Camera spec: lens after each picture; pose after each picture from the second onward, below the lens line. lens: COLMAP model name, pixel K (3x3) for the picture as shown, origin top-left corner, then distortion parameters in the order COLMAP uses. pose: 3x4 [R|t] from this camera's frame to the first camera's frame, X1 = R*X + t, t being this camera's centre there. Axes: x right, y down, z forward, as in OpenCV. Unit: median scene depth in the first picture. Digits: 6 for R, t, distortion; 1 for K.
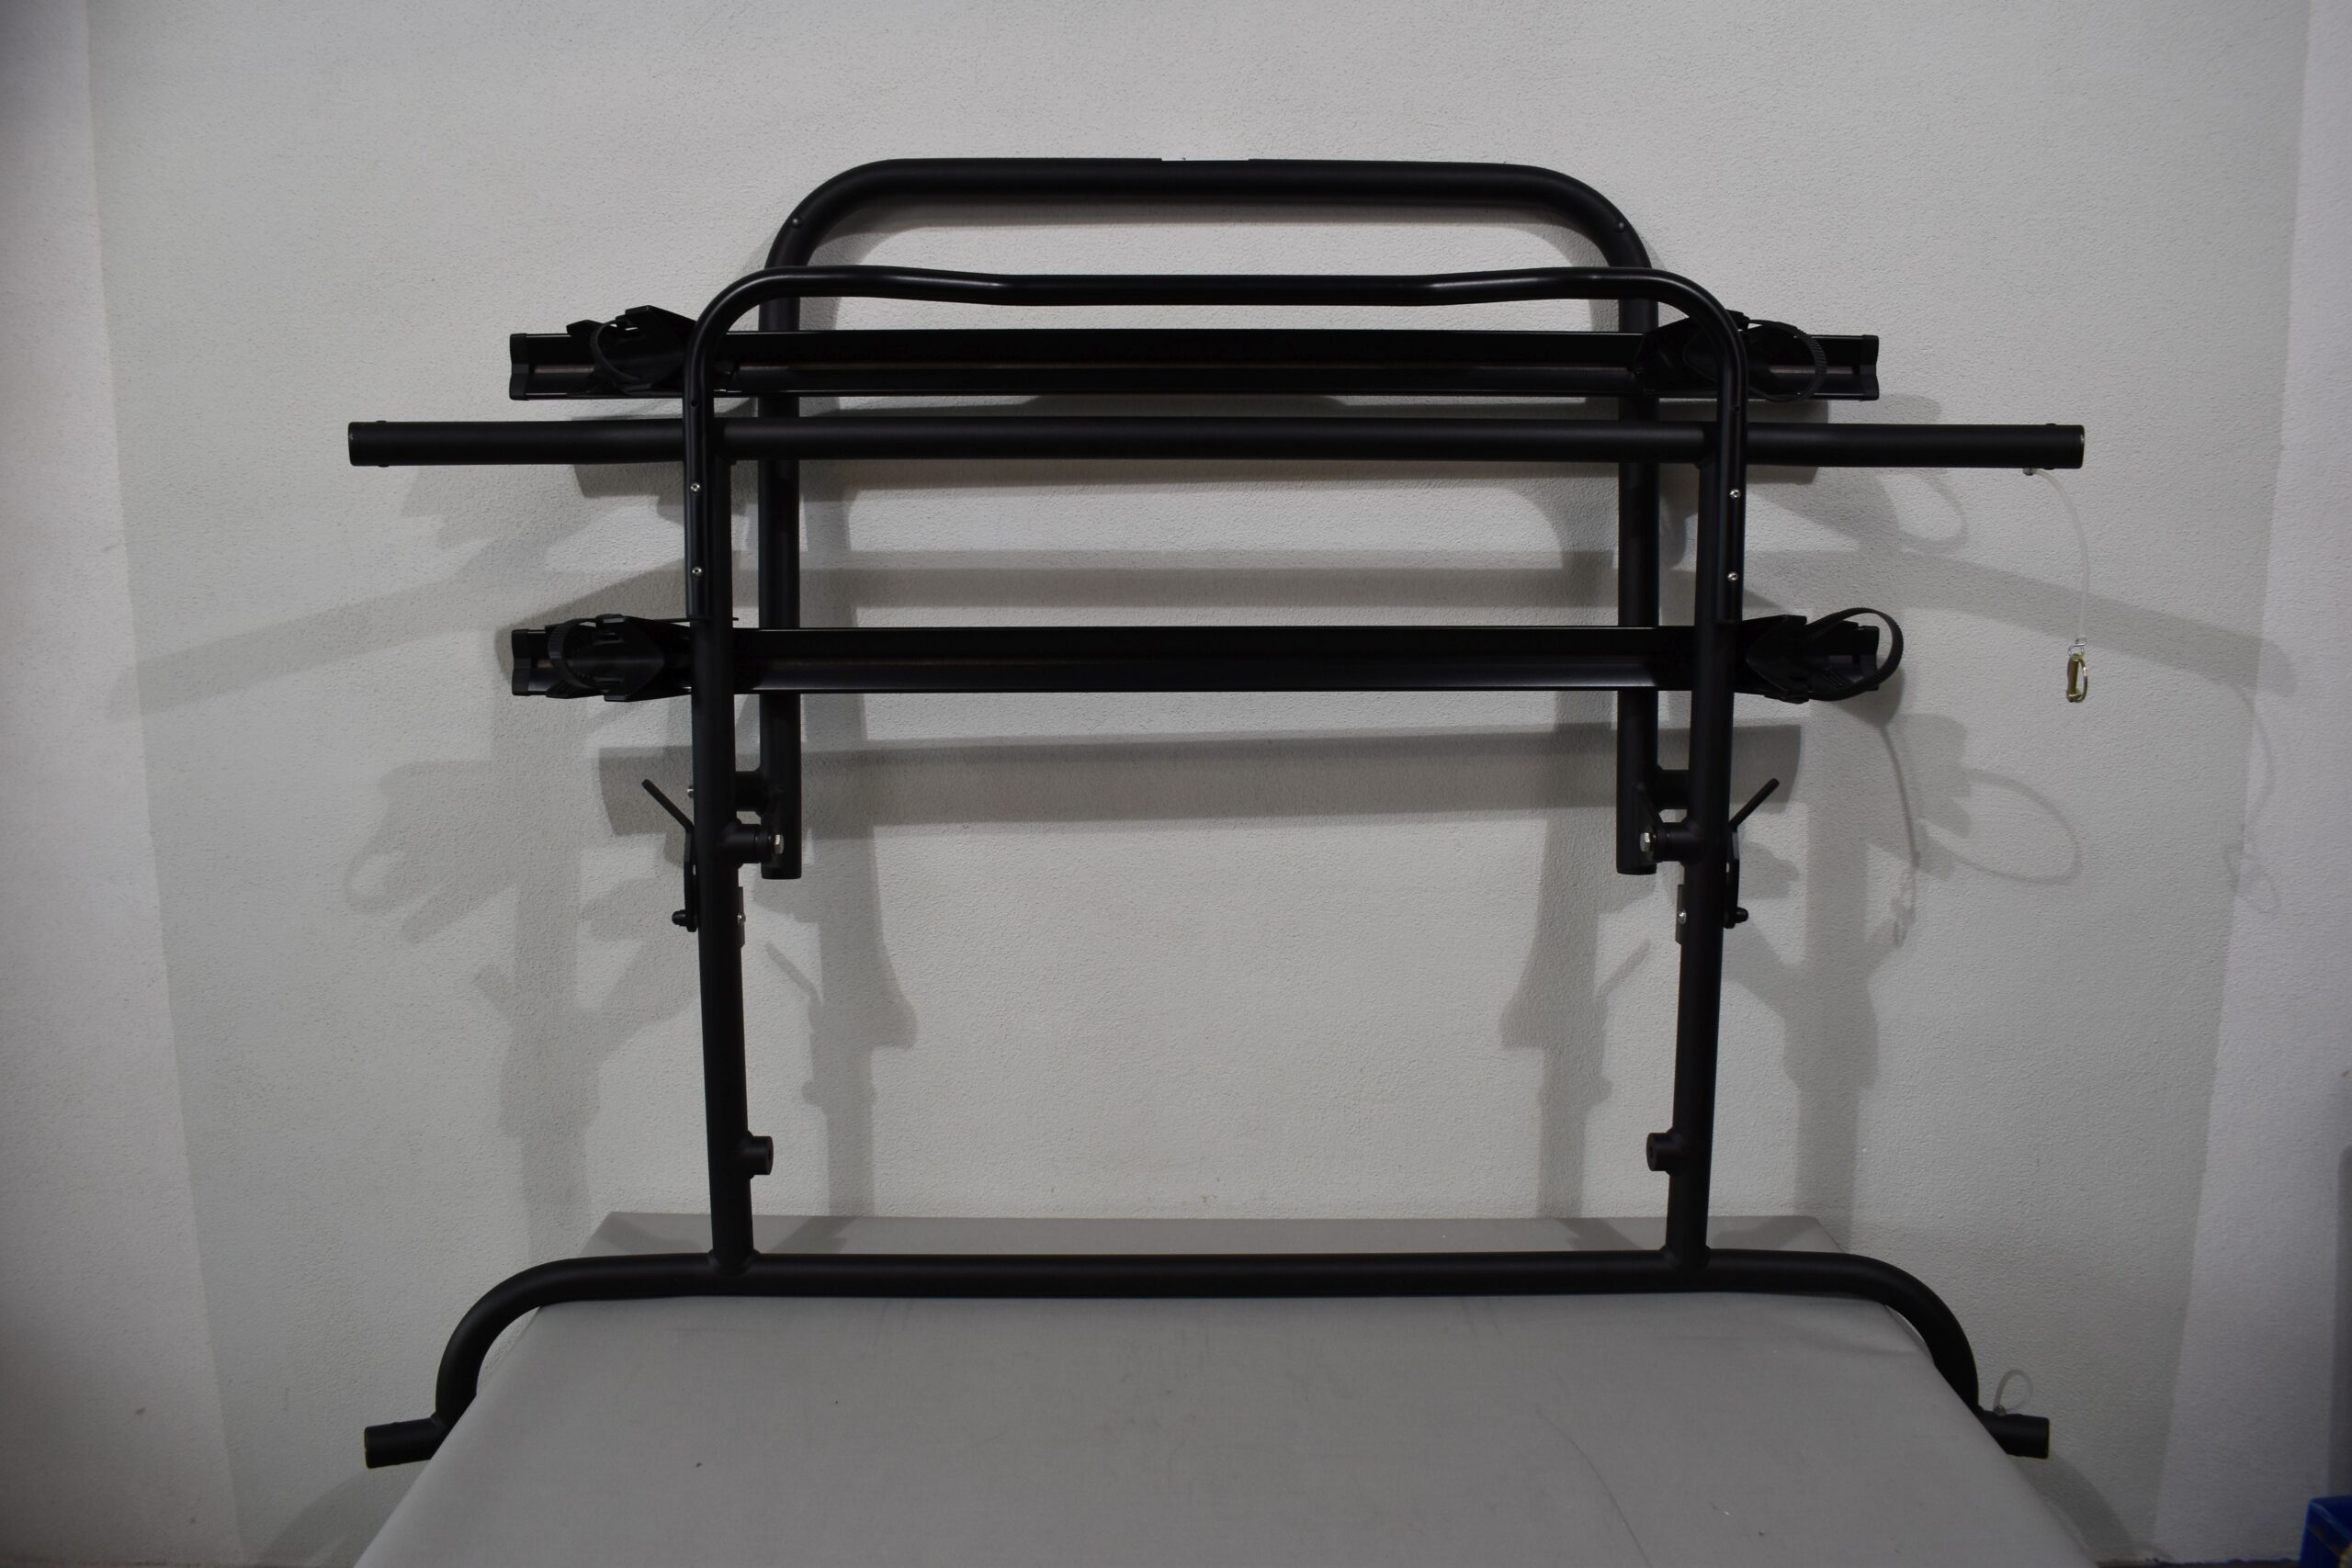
lens RADIAL K [[1866.3, 0, 1175.5], [0, 1866.3, 784.7], [0, 0, 1]] dist [-0.069083, -0.011166]
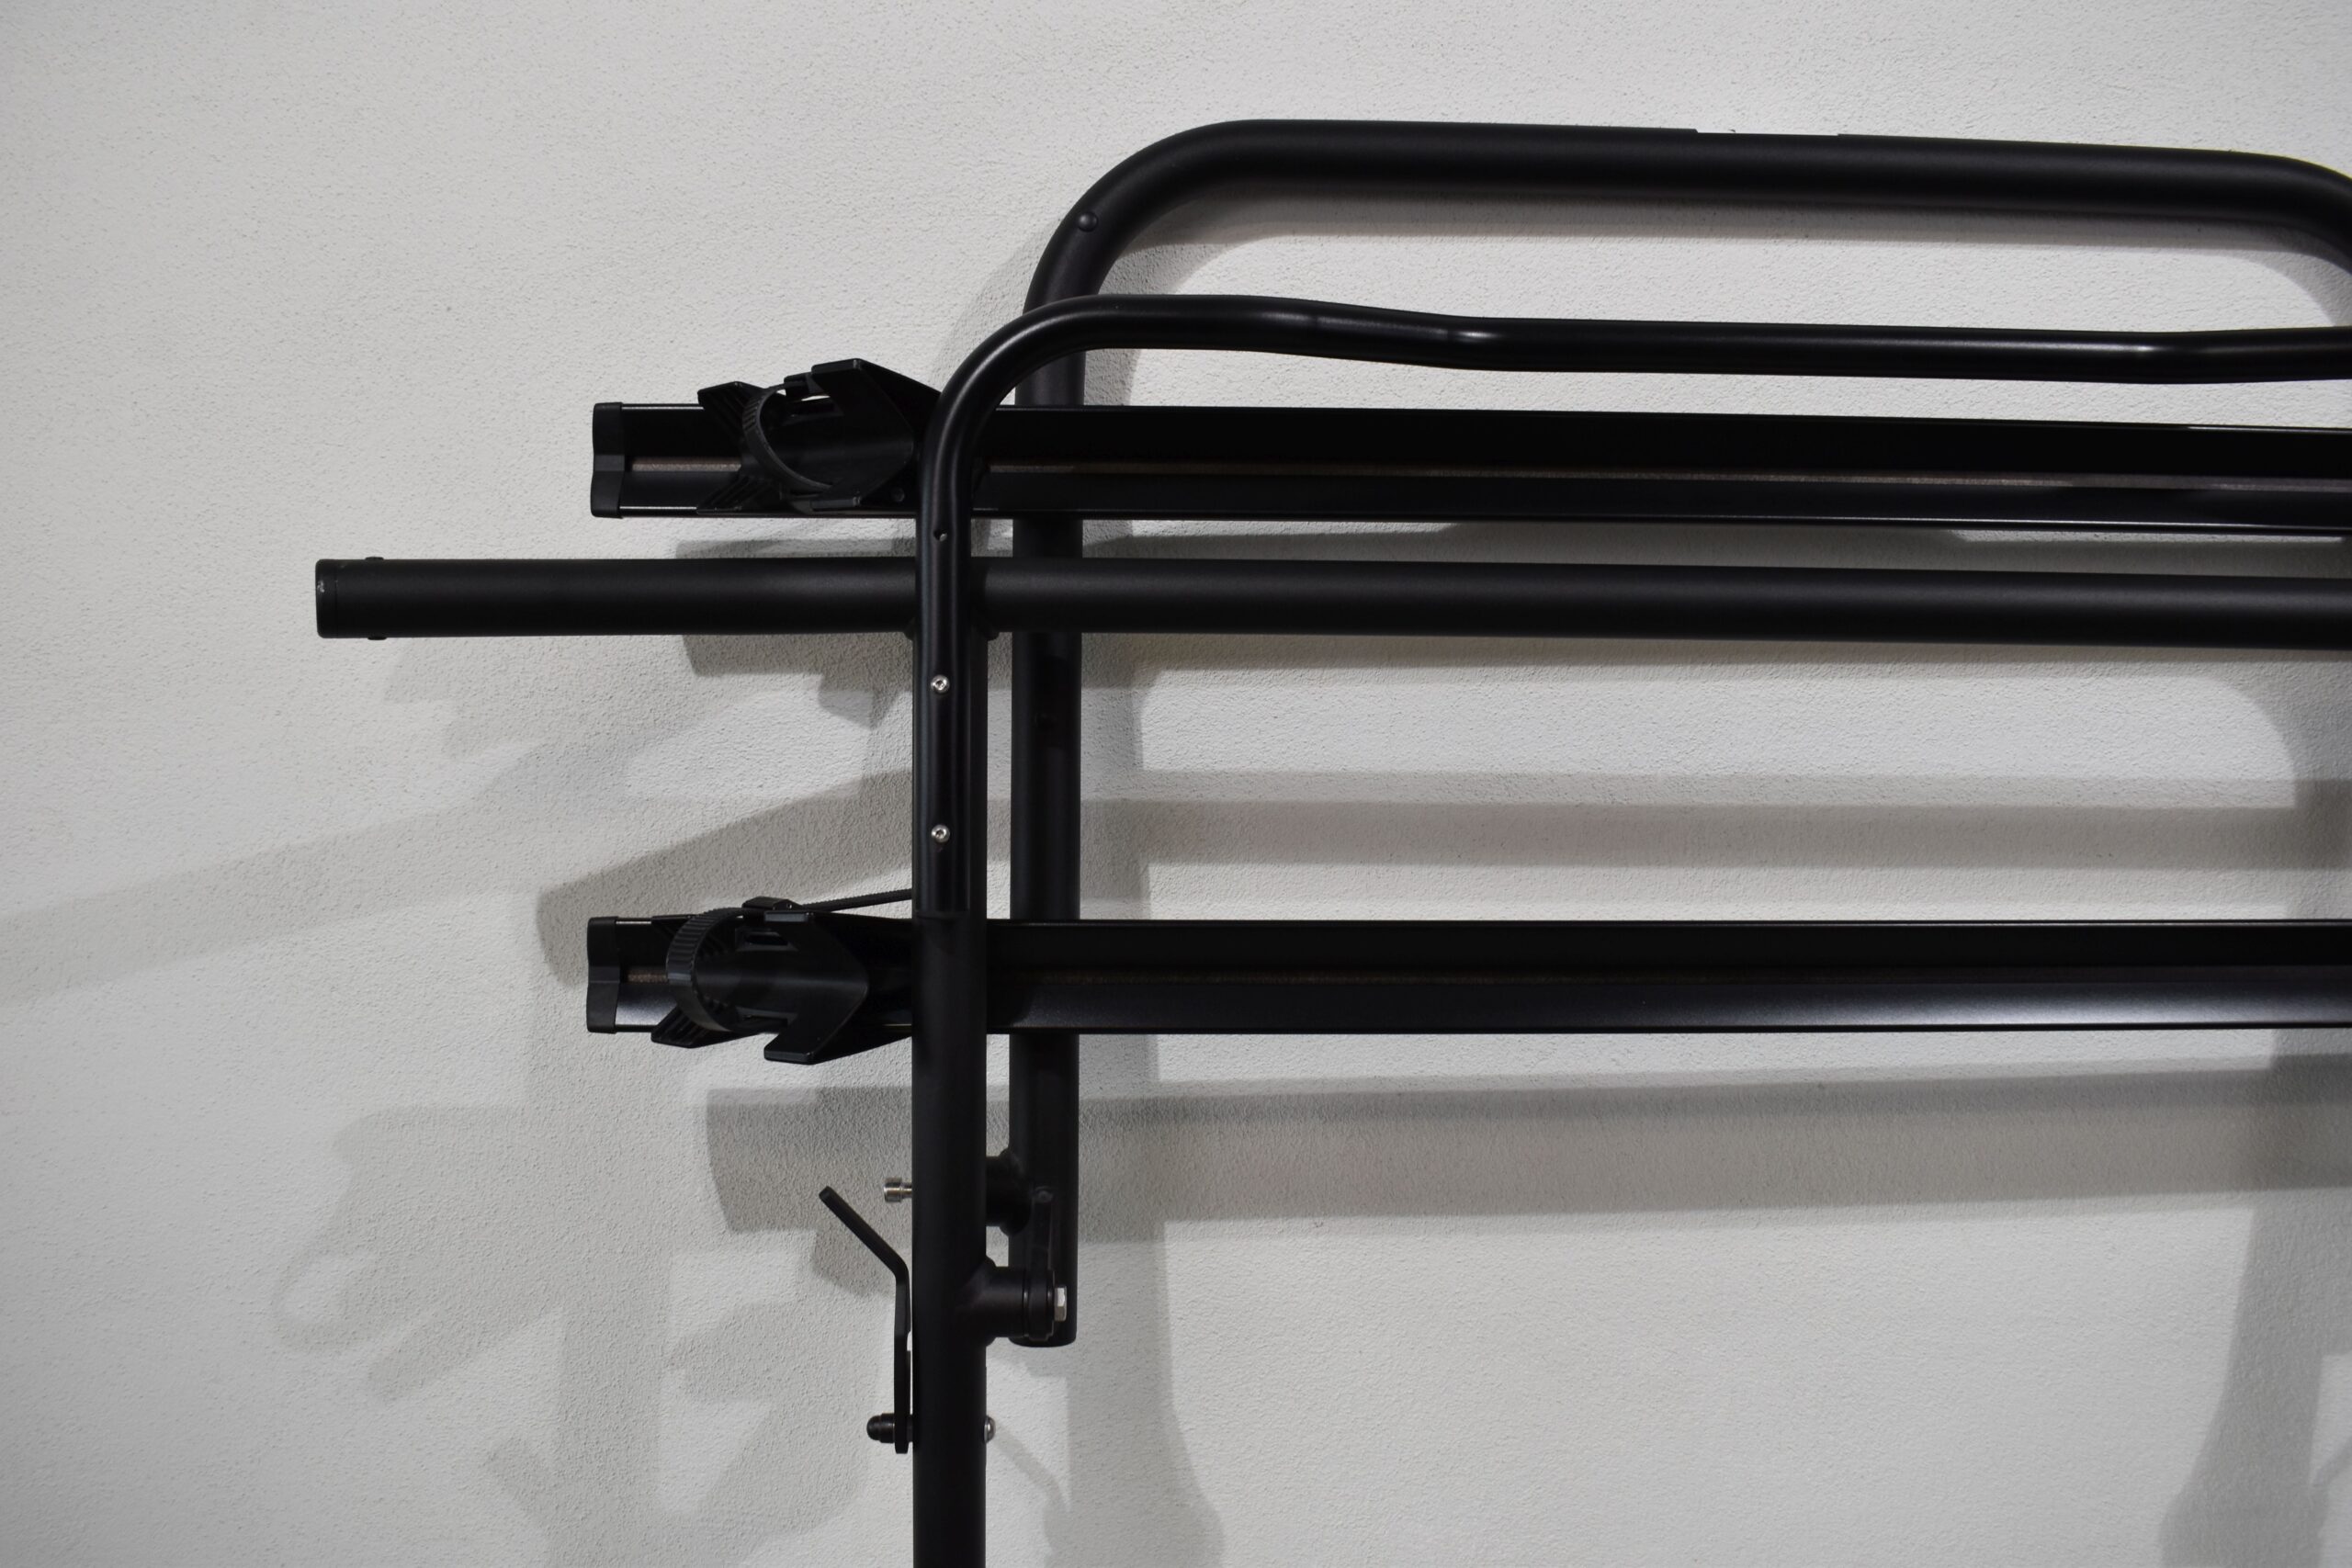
lens RADIAL K [[2071.8, 0, 1174.7], [0, 2071.8, 794.2], [0, 0, 1]] dist [-0.066435, -0.005542]
pose [[0.999878, 0.008148, 0.013363, -0.178333], [-0.007508, 0.998854, -0.047271, -0.089084], [-0.013733, 0.047165, 0.998793, 0.343988]]
